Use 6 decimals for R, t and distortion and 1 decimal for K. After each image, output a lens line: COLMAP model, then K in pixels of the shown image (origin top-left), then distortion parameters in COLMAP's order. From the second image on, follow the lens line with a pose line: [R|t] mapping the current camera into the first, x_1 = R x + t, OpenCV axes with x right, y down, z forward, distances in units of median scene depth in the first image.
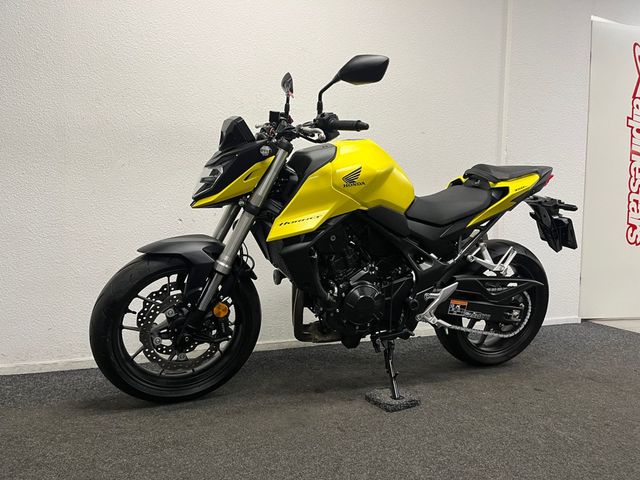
lens RADIAL K [[494.3, 0, 320.0], [0, 494.3, 240.0], [0, 0, 1]] dist [0.037107, -0.001942]
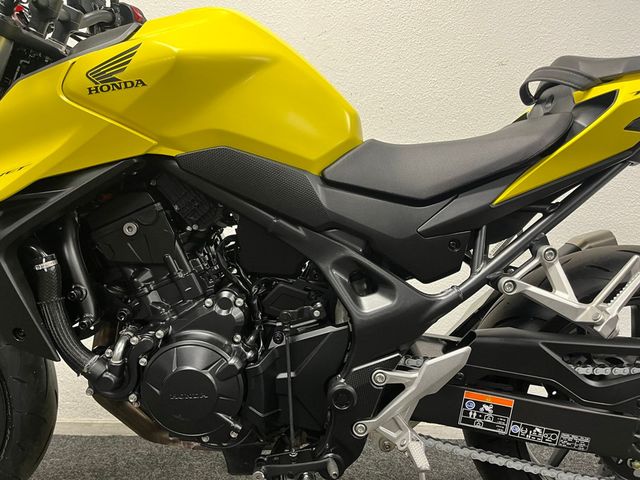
lens RADIAL K [[494.3, 0, 320.0], [0, 494.3, 240.0], [0, 0, 1]] dist [0.037107, -0.001942]
pose [[0.928665, -0.010248, -0.370779, 0.320607], [-0.016380, 0.997510, -0.068596, 0.031278], [0.370558, 0.069776, 0.926185, 0.604845]]
